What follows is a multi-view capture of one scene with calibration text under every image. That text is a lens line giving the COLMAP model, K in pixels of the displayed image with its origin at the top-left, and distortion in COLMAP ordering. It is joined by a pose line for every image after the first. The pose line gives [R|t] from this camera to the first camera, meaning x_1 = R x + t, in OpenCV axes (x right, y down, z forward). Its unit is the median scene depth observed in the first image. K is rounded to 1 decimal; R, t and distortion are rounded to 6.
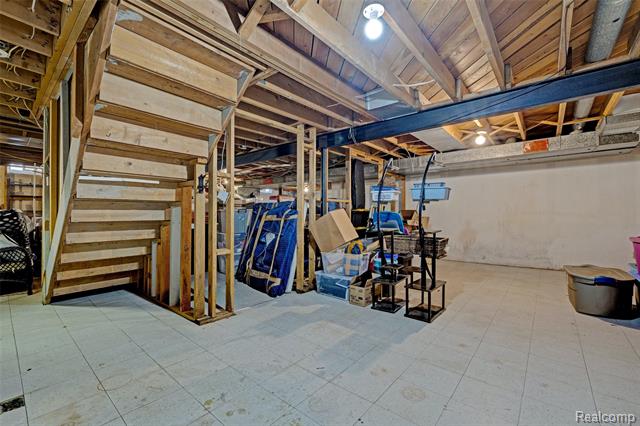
lens RADIAL K [[272.8, 0, 320.0], [0, 272.8, 213.0], [0, 0, 1]] dist [0.001532, 0.000336]
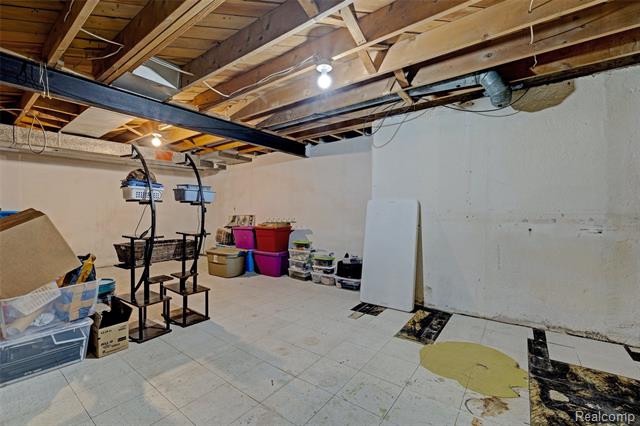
lens RADIAL K [[272.8, 0, 320.0], [0, 272.8, 213.0], [0, 0, 1]] dist [0.001532, 0.000336]
pose [[-0.058335, -0.001538, 0.998296, -0.736357], [-0.001081, 0.999998, 0.001477, -0.009320], [-0.998296, -0.000993, -0.058337, 0.701432]]
